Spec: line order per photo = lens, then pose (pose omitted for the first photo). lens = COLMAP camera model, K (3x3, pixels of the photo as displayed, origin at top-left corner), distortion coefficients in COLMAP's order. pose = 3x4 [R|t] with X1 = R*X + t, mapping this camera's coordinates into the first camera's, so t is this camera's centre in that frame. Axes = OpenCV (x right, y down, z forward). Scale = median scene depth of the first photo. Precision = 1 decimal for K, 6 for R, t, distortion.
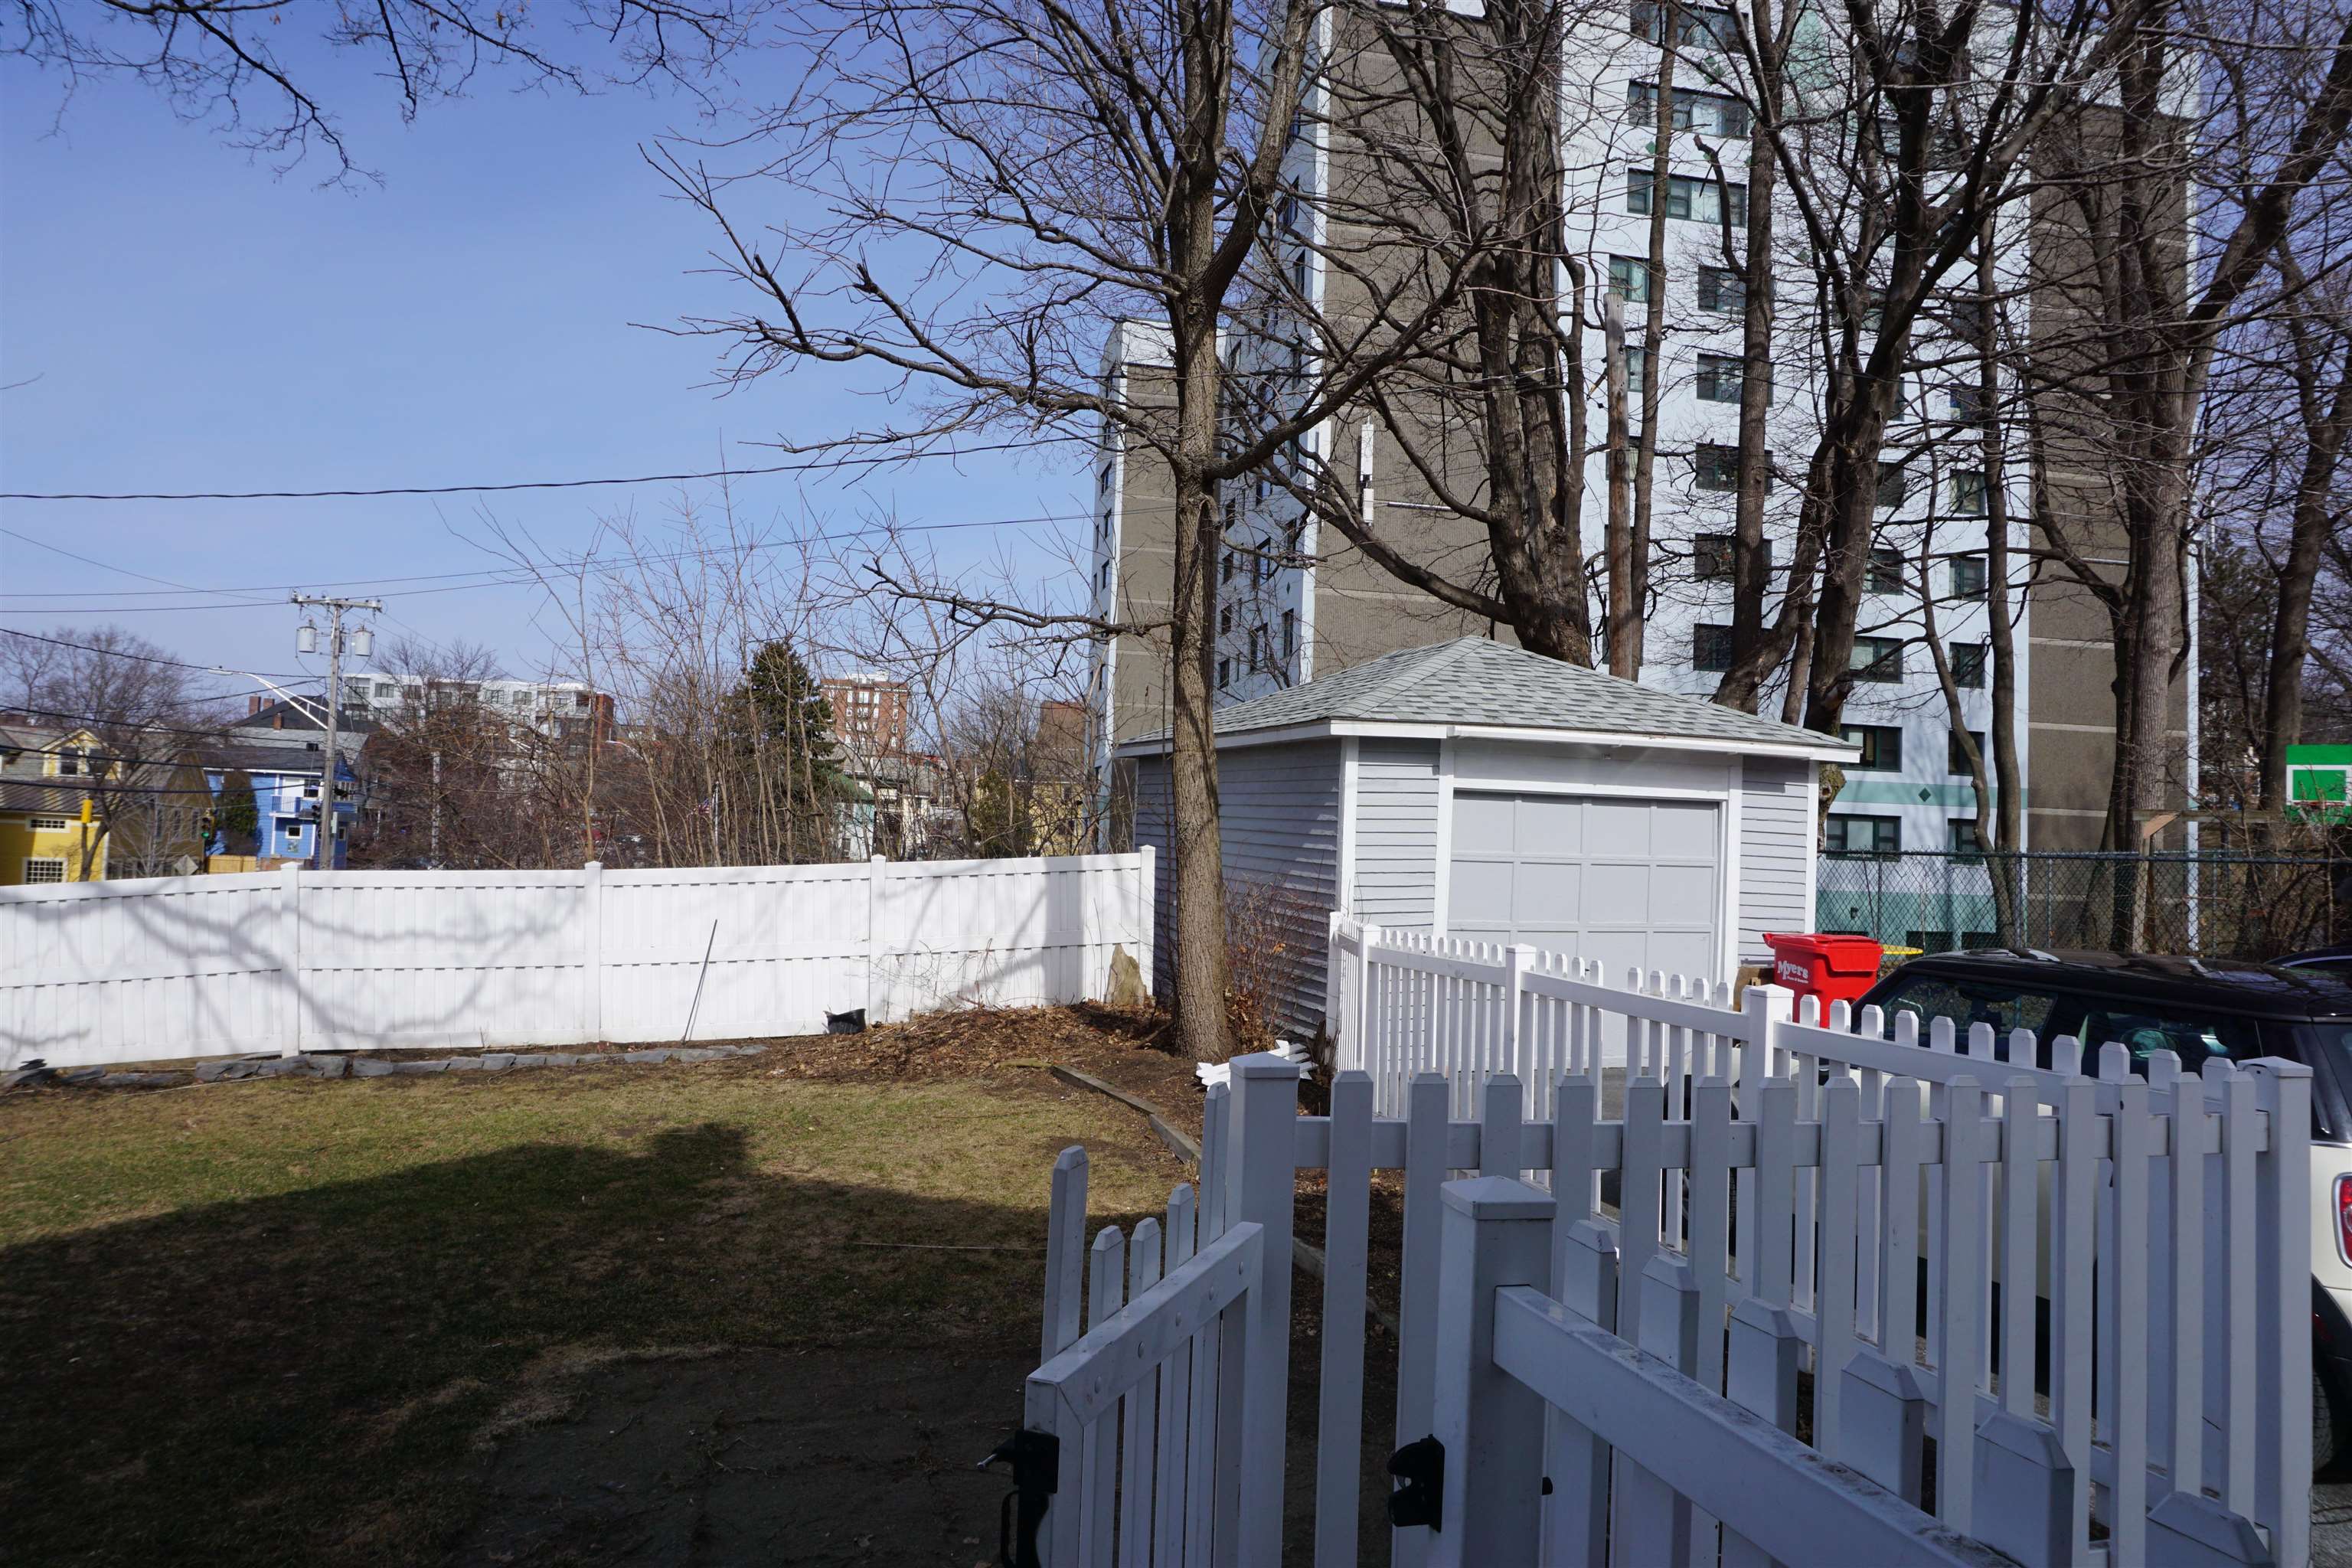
lens RADIAL K [[1566.0, 0, 1180.1], [0, 1566.0, 781.3], [0, 0, 1]] dist [-0.061547, 0.047168]
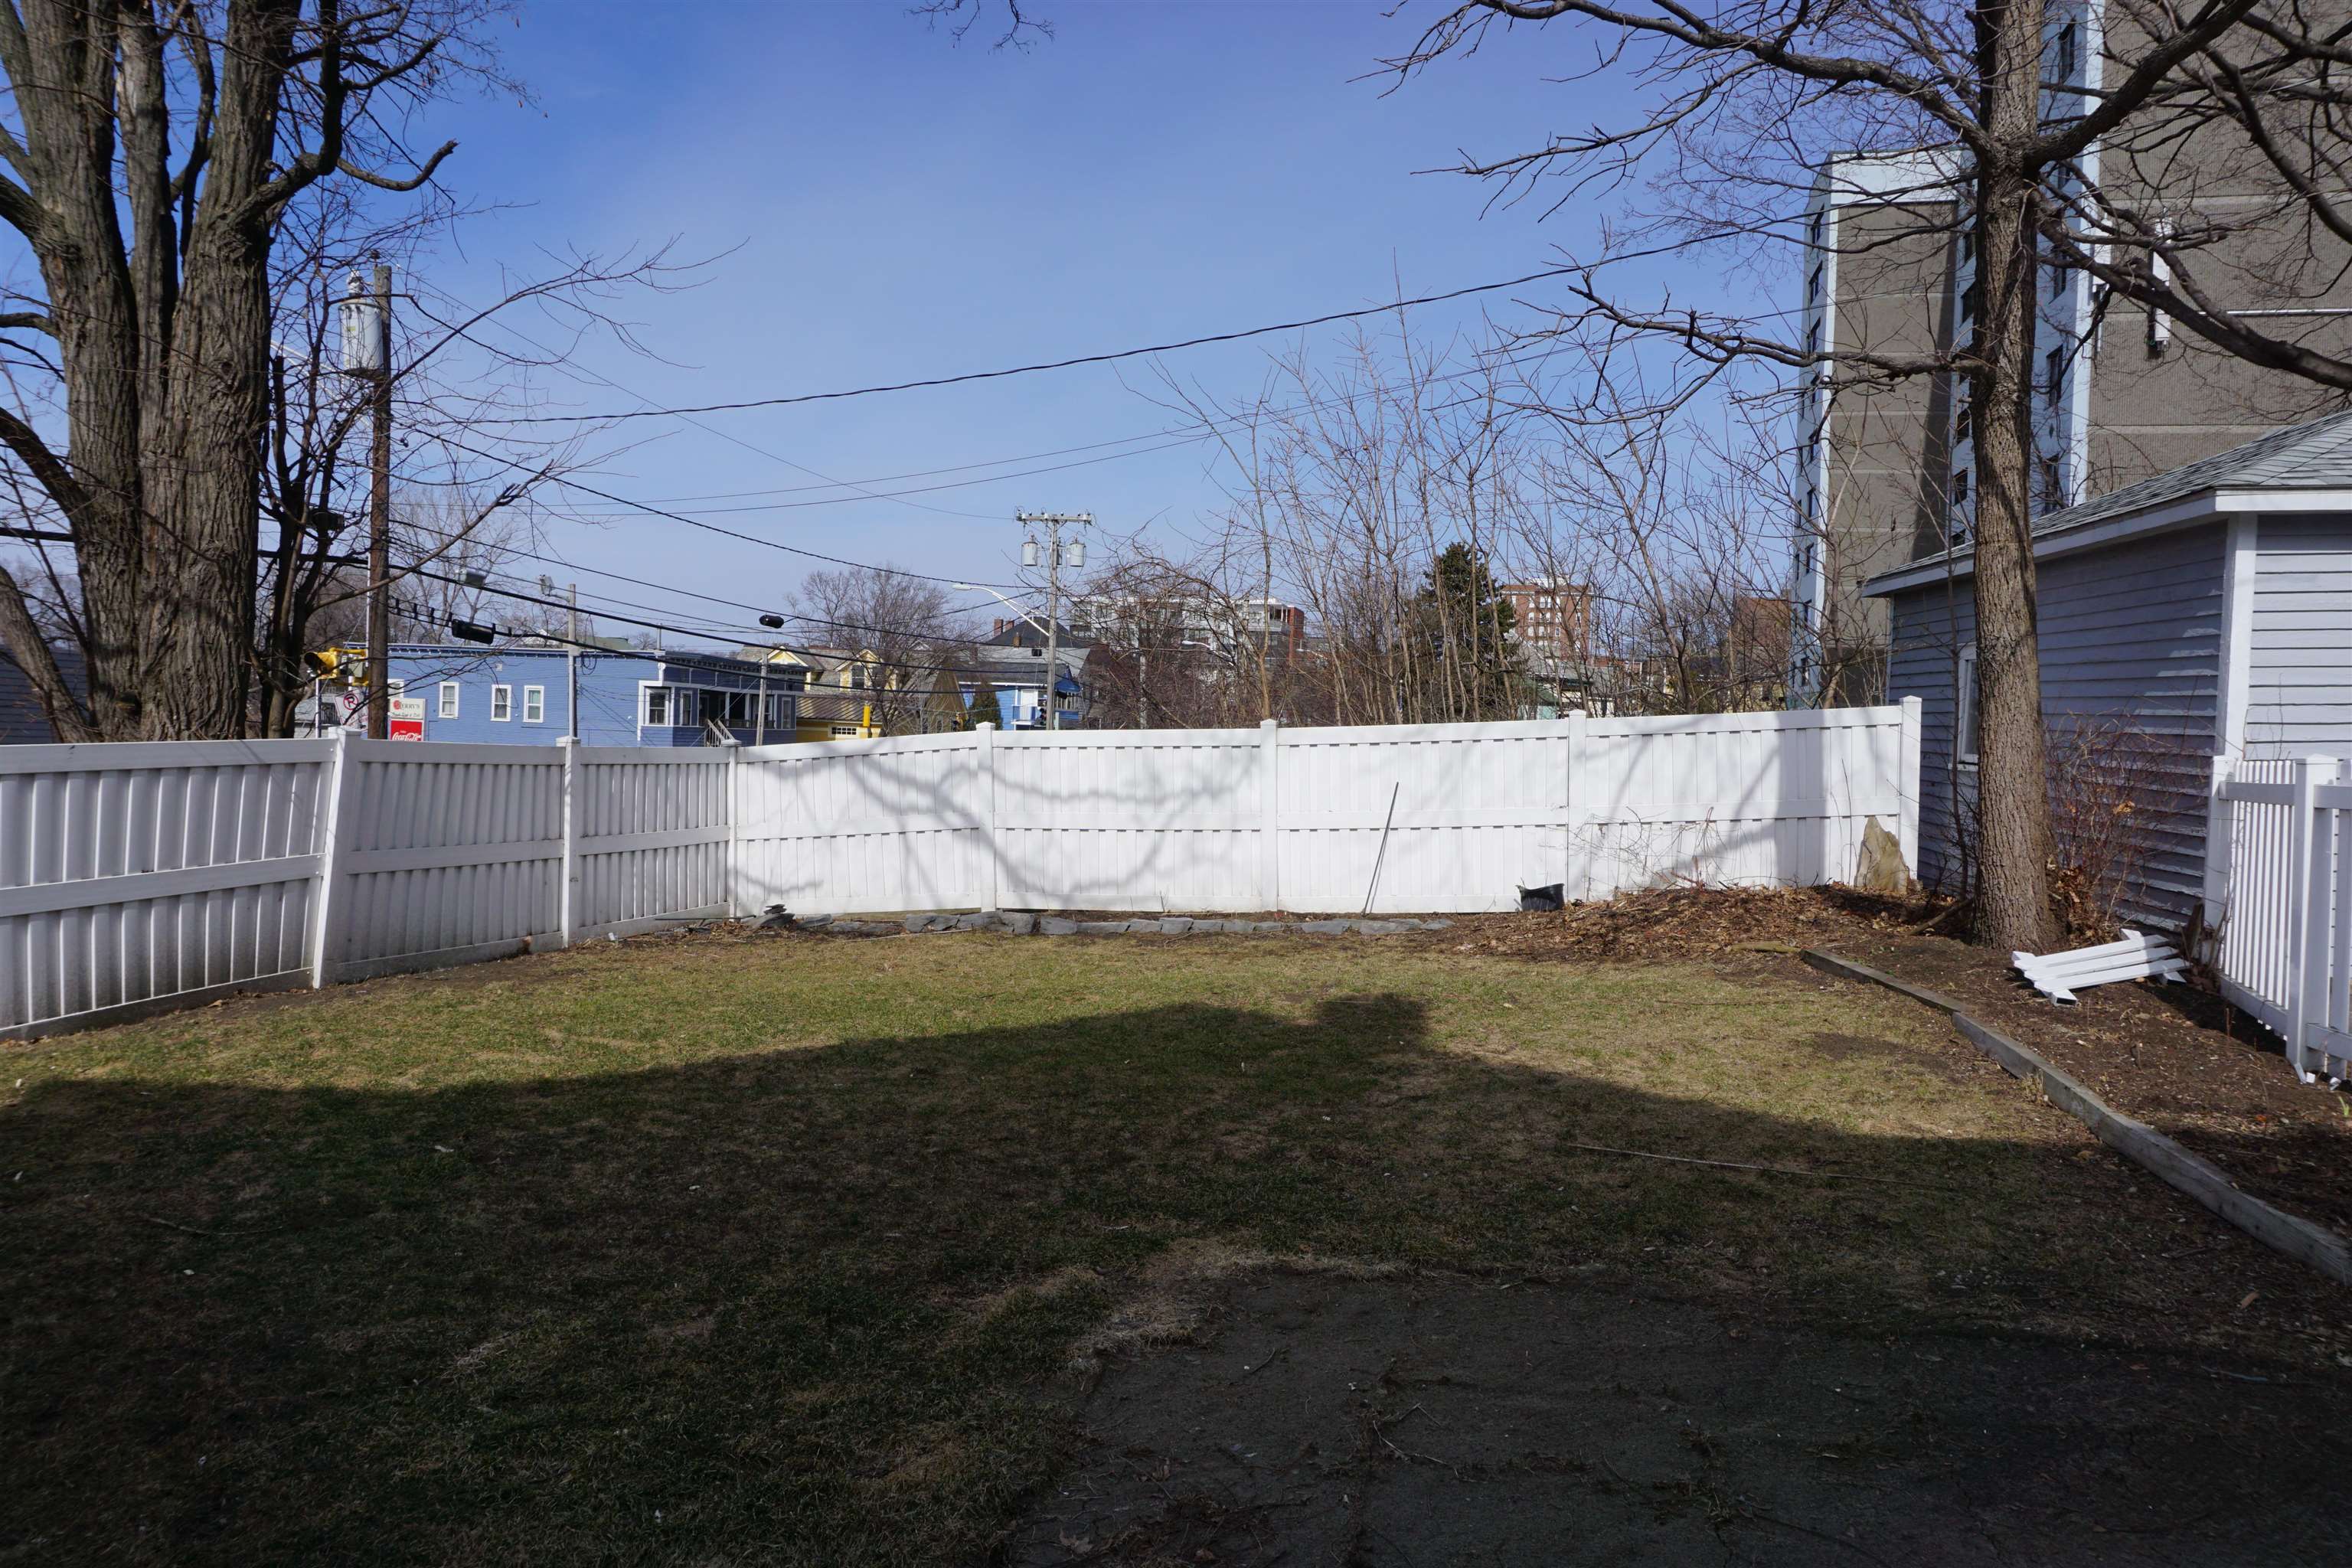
lens RADIAL K [[1566.0, 0, 1180.1], [0, 1566.0, 781.3], [0, 0, 1]] dist [-0.061547, 0.047168]
pose [[0.909039, 0.005292, -0.416677, -0.043625], [0.018885, 0.998369, 0.053880, 0.049531], [0.416283, -0.056848, 0.907456, 0.158277]]
